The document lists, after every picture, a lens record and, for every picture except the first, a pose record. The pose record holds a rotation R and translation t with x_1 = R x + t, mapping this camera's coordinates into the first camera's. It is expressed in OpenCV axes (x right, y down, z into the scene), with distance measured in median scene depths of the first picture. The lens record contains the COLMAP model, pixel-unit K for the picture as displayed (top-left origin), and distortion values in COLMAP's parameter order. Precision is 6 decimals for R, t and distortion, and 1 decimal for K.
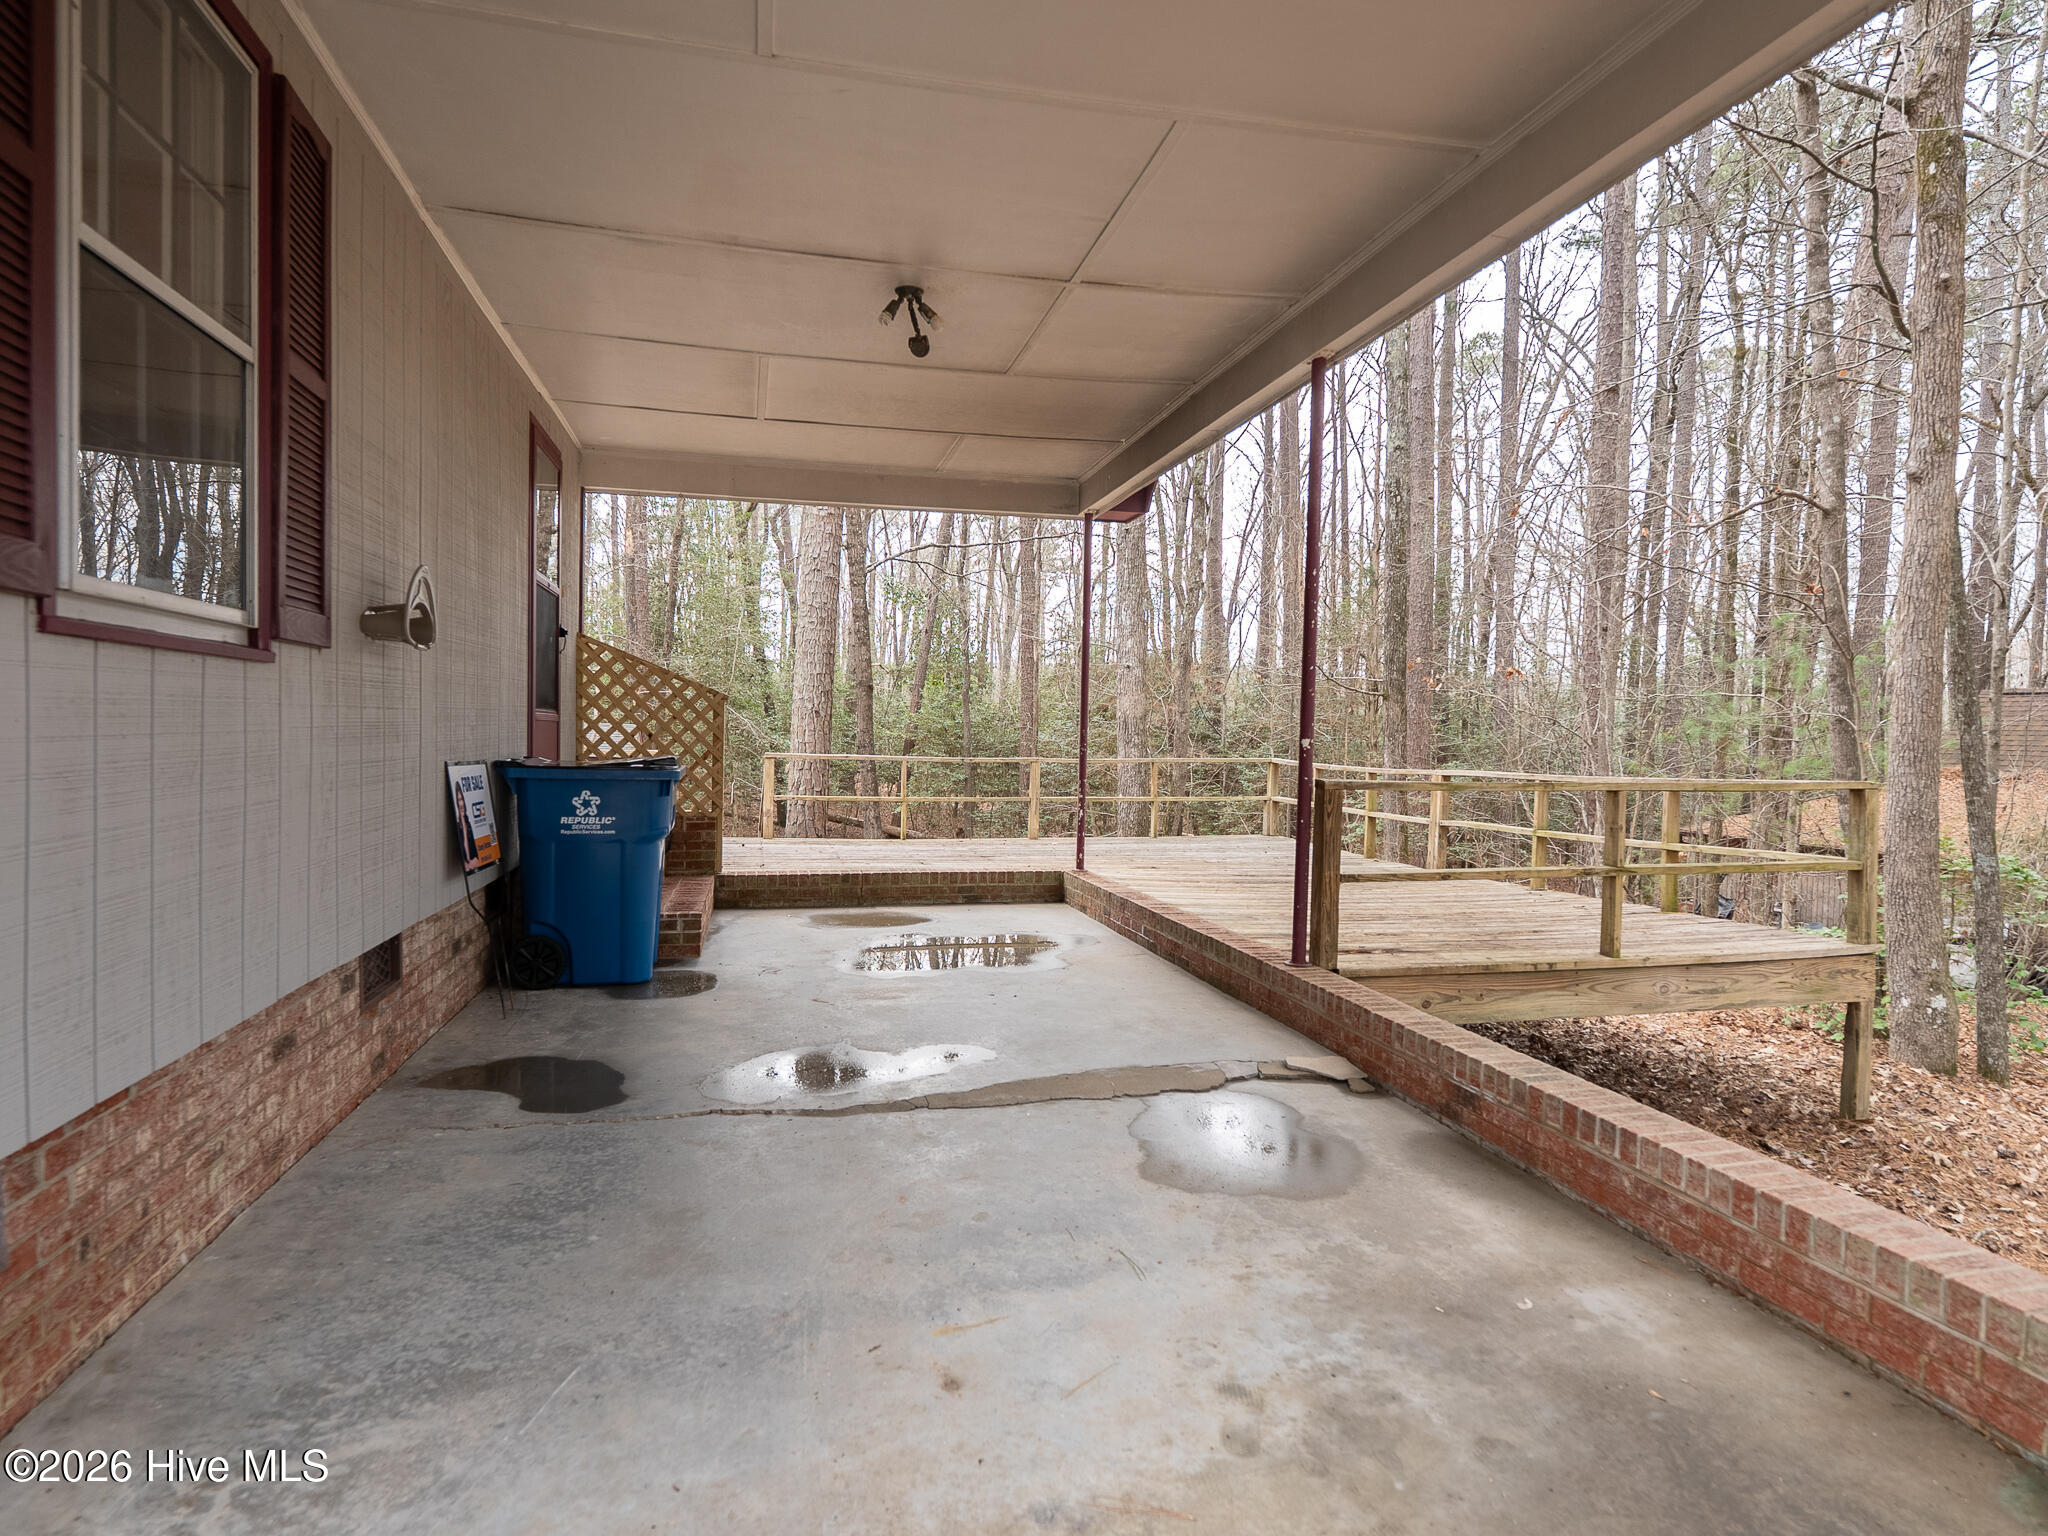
lens RADIAL K [[1156.0, 0, 1024.0], [0, 1156.0, 768.0], [0, 0, 1]] dist [-0.000191, -0.000019]
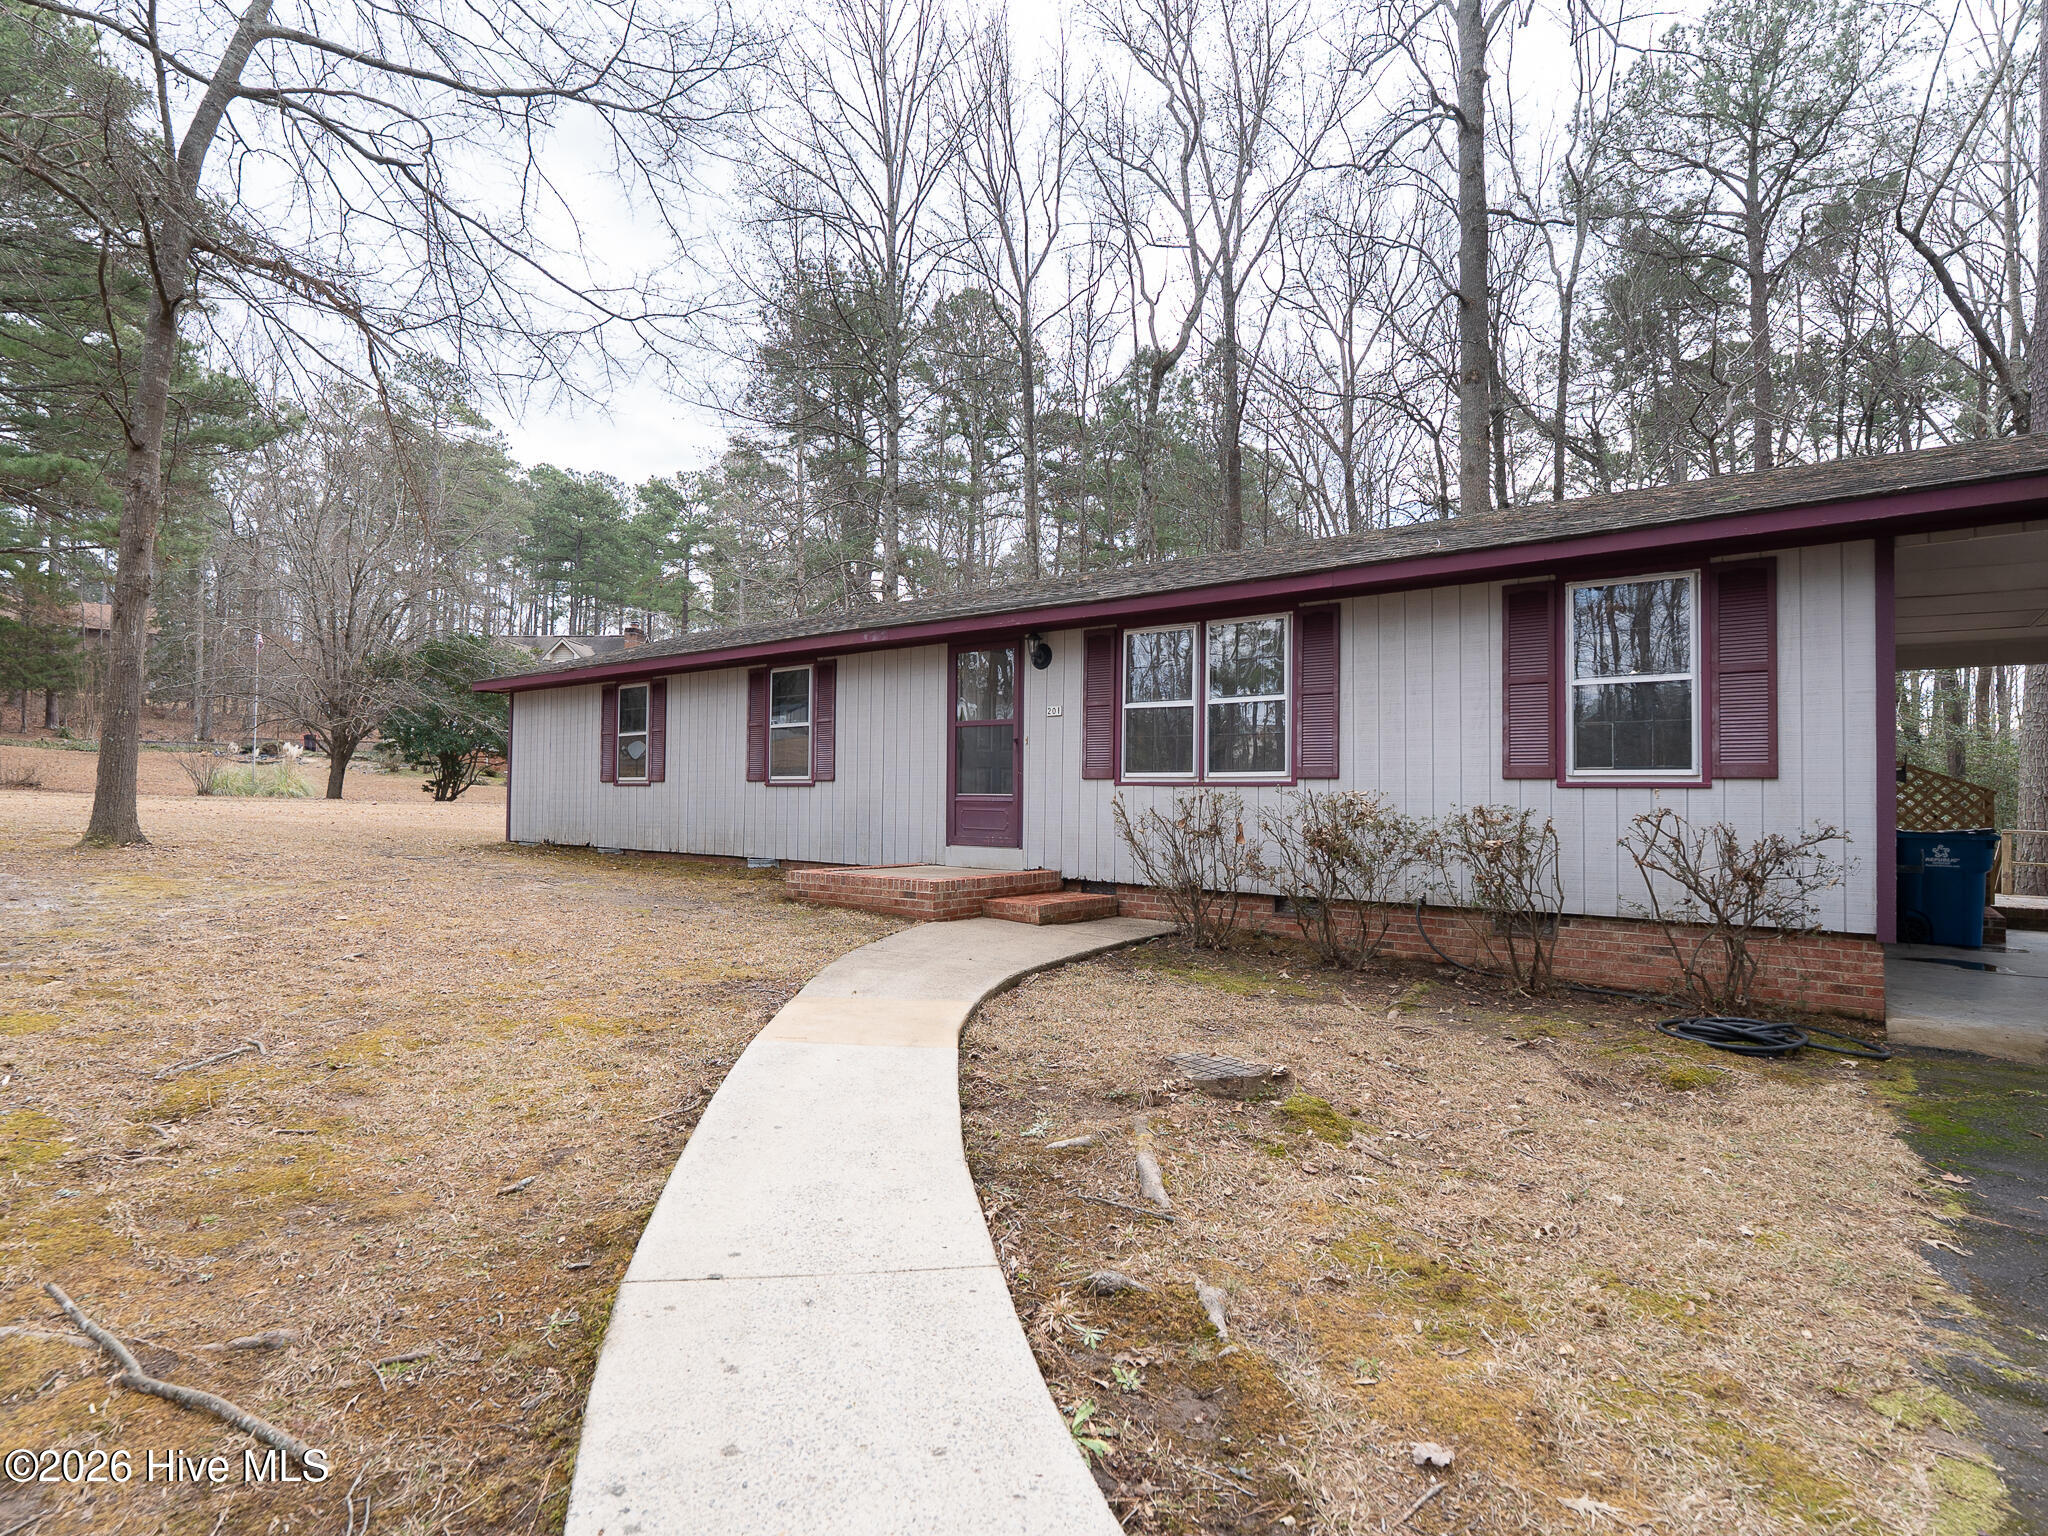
lens RADIAL K [[1062.5, 0, 1024.0], [0, 1062.5, 768.0], [0, 0, 1]] dist [-0.005187, 0.000519]
pose [[0.618670, -0.032932, -0.784961, 0.028868], [-0.024897, 0.997797, -0.061484, 0.016218], [0.785257, 0.057582, 0.616487, -0.582449]]
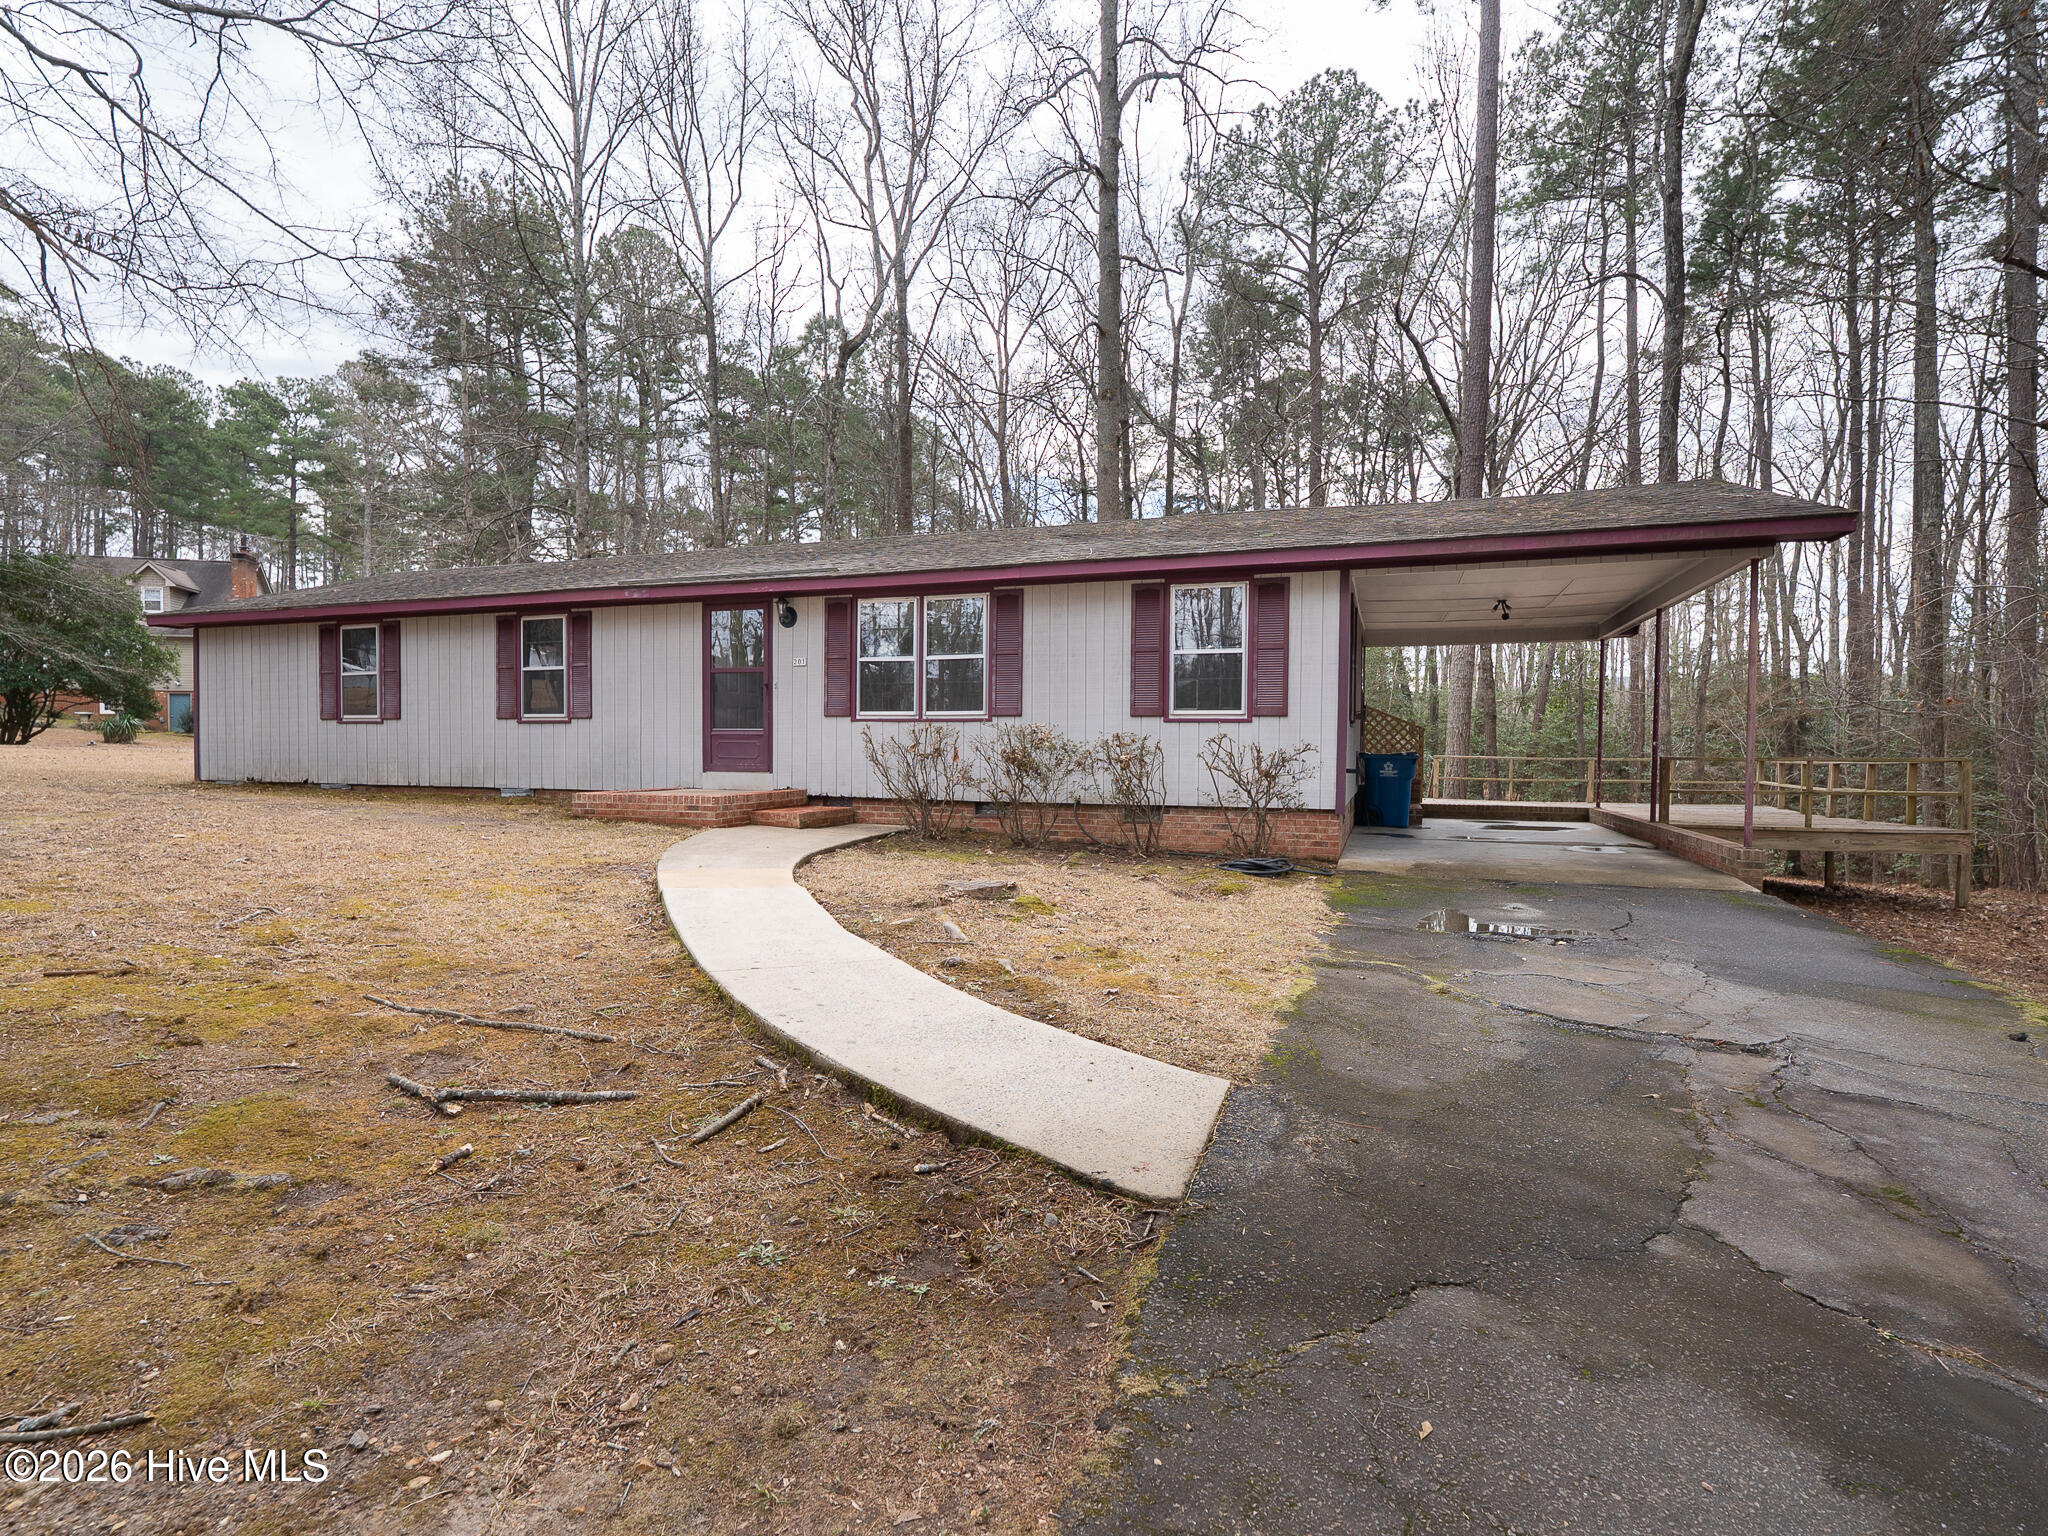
lens RADIAL K [[990.1, 0, 1024.0], [0, 990.1, 768.0], [0, 0, 1]] dist [-0.000145, 0.000510]
pose [[0.836610, 0.001919, -0.547795, 0.111790], [-0.010235, 0.999874, -0.012129, 0.034661], [0.547703, 0.015754, 0.836524, -0.755833]]
